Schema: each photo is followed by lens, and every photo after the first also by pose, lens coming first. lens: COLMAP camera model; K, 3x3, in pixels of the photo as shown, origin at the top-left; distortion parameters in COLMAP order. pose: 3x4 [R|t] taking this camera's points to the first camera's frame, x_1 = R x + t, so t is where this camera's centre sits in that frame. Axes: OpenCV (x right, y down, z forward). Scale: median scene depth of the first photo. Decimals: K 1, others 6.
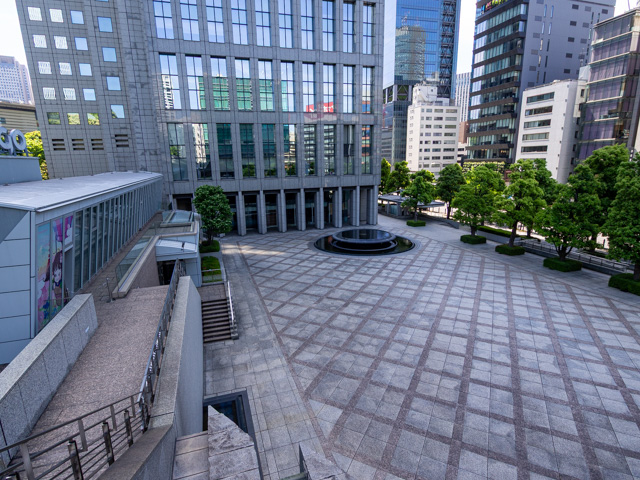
lens RADIAL K [[341.4, 0, 320.0], [0, 341.4, 240.0], [0, 0, 1]] dist [-0.001105, -0.000545]
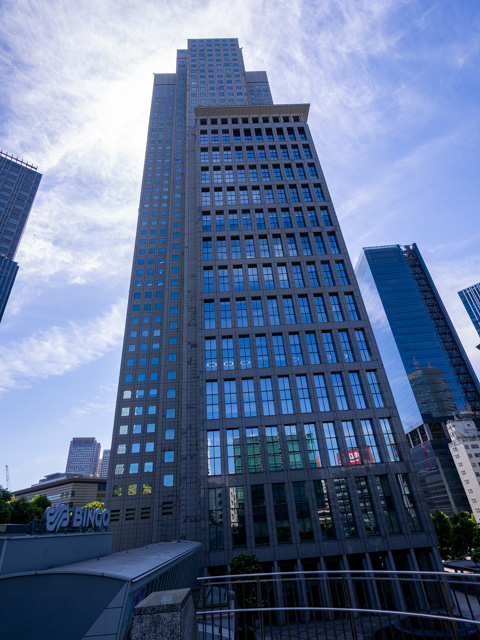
lens RADIAL K [[341.4, 0, 240.0], [0, 341.4, 320.0], [0, 0, 1]] dist [-0.001105, -0.000545]
pose [[0.950932, -0.199198, -0.236744, 0.021350], [-0.017384, 0.729567, -0.683688, 0.013783], [0.308910, 0.654257, 0.690306, -0.088346]]
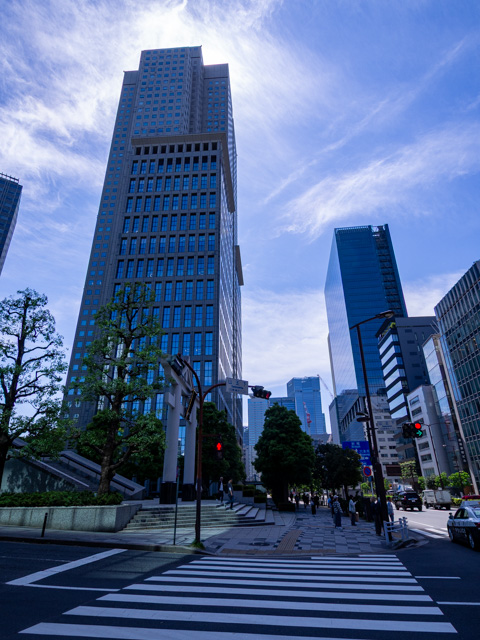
lens RADIAL K [[370.9, 0, 240.0], [0, 370.9, 320.0], [0, 0, 1]] dist [0.002446, 0.000899]
pose [[0.926000, -0.150810, -0.346094, 0.927871], [-0.091145, 0.800321, -0.592604, 0.278728], [0.366357, 0.580296, 0.727351, -0.472108]]
